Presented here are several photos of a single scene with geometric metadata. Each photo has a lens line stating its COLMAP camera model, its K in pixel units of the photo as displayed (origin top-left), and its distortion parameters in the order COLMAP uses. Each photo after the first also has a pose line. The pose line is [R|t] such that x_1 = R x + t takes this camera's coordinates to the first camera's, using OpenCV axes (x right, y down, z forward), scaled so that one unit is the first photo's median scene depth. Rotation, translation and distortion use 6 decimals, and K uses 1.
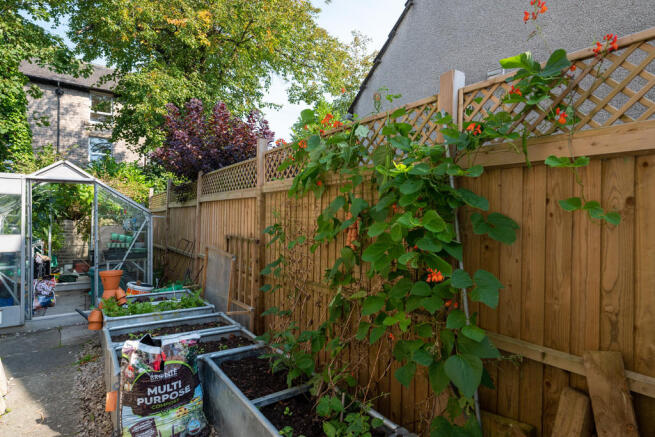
lens RADIAL K [[353.0, 0, 328.4], [0, 353.0, 218.2], [0, 0, 1]] dist [0.002937, 0.000494]
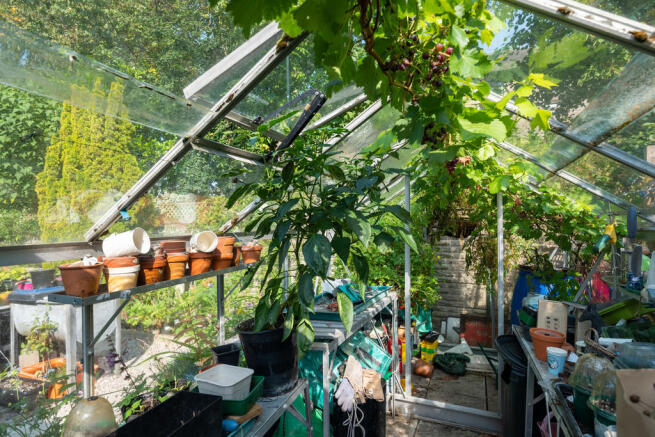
lens RADIAL K [[353.0, 0, 328.2], [0, 353.0, 218.1], [0, 0, 1]] dist [0.002937, 0.000494]
pose [[0.539415, -0.003934, -0.842031, -0.426345], [0.007947, 0.999968, 0.000419, -0.021650], [0.842003, -0.006917, 0.539429, 0.610685]]
